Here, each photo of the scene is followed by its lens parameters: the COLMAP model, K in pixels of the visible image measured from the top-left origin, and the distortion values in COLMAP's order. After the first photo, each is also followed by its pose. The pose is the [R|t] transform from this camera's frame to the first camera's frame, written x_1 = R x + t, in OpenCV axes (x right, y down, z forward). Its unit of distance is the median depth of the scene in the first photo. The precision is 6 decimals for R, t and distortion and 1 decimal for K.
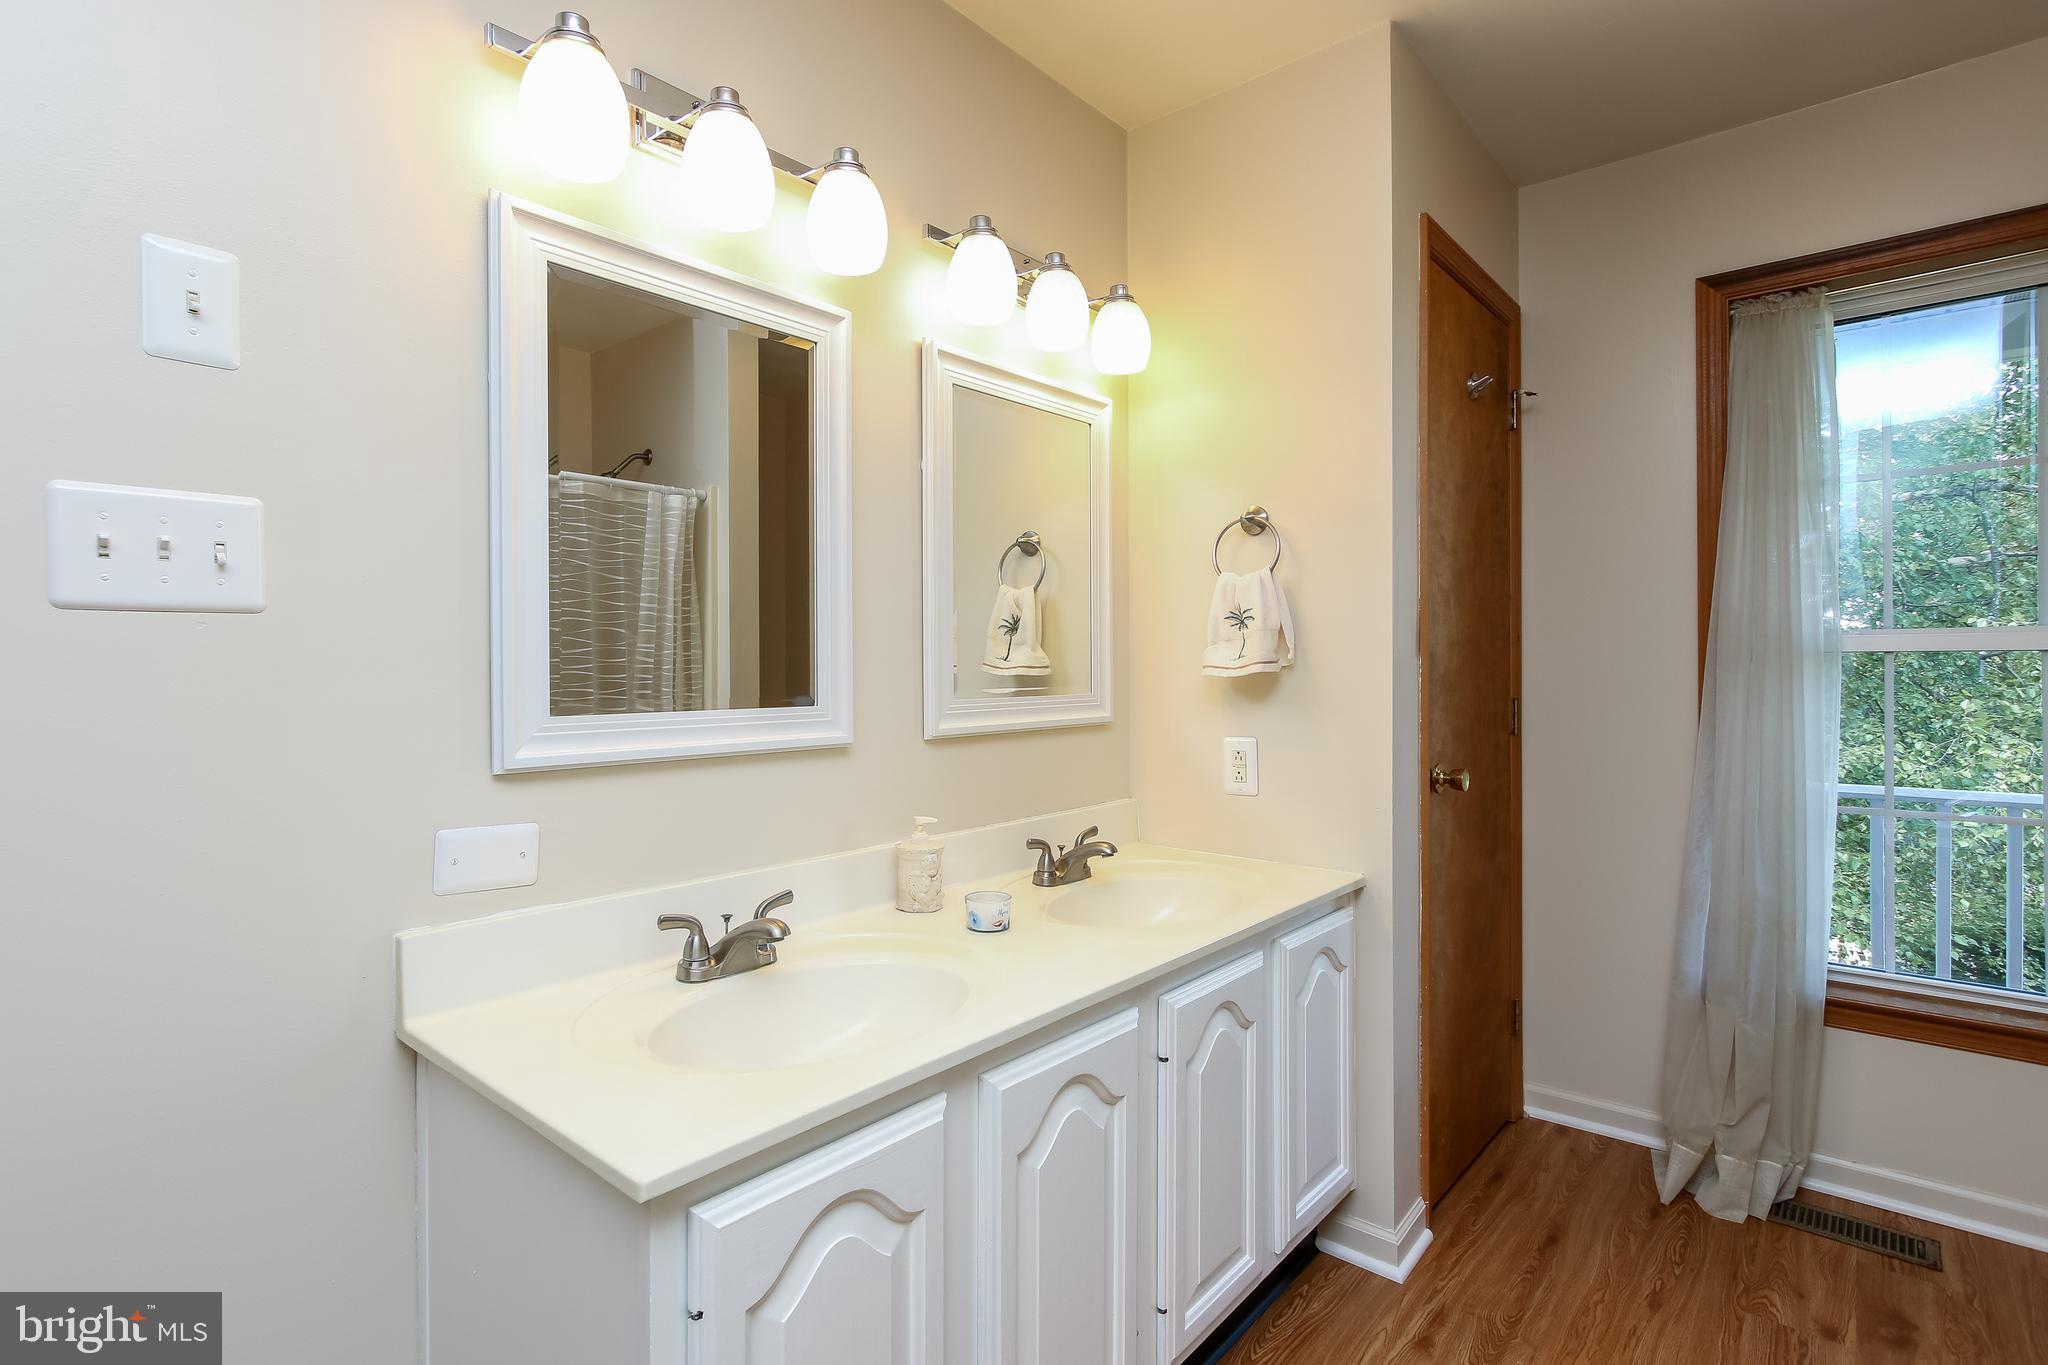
lens RADIAL K [[994.6, 0, 1022.7], [0, 994.6, 677.7], [0, 0, 1]] dist [0.005060, 0.000790]
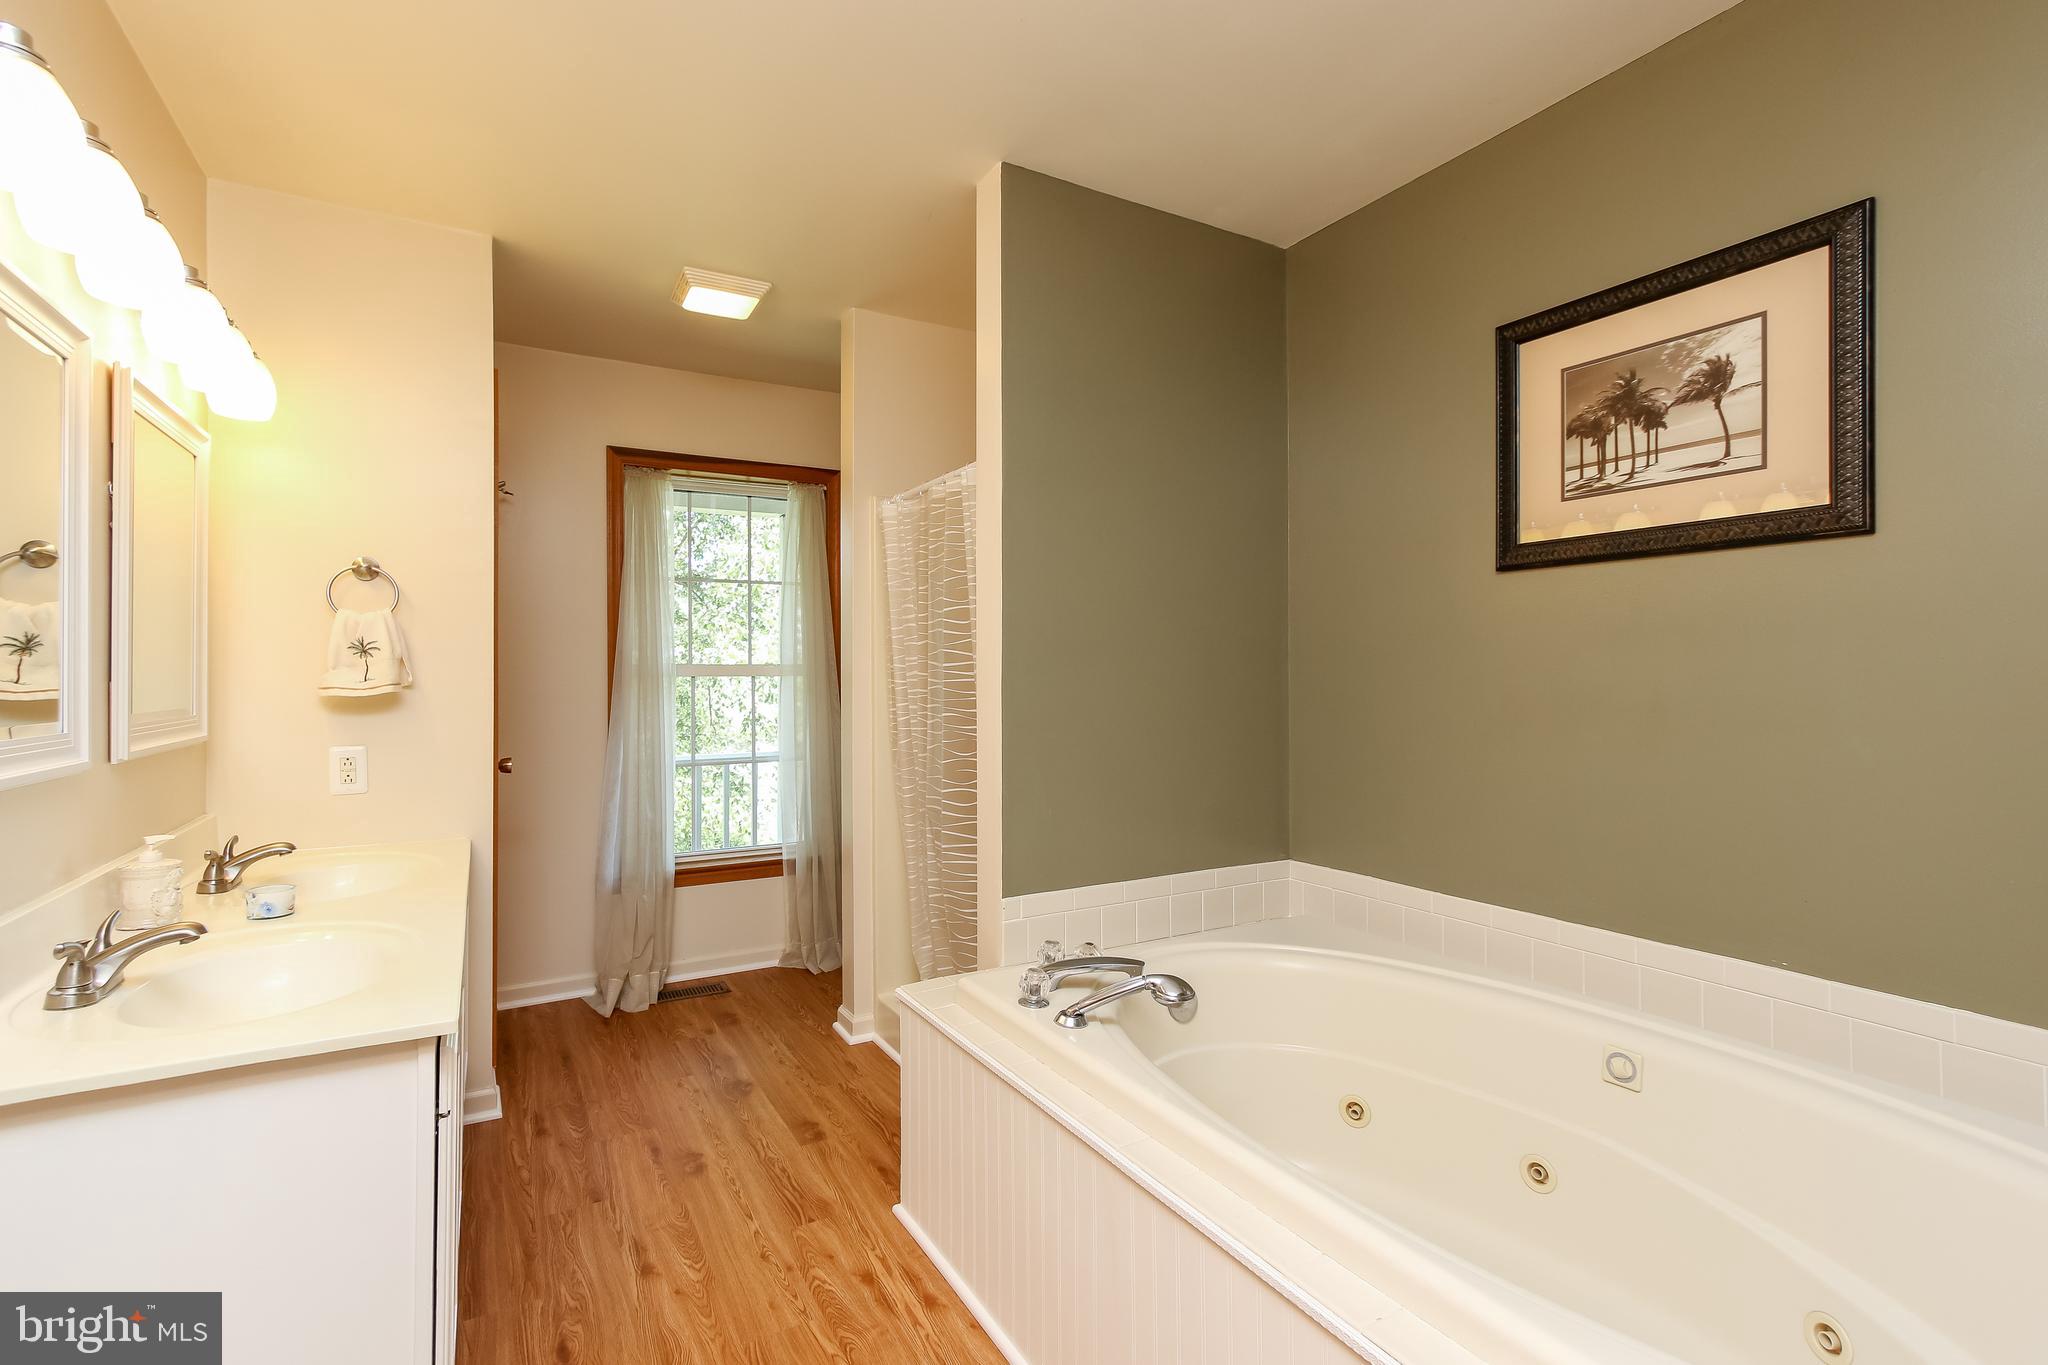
lens RADIAL K [[945.1, 0, 1018.5], [0, 945.1, 685.2], [0, 0, 1]] dist [0.001429, 0.000192]
pose [[0.331930, -0.007595, 0.943273, -0.605244], [0.015227, 0.999880, 0.002693, -0.004878], [-0.943181, 0.013469, 0.332006, -0.147543]]
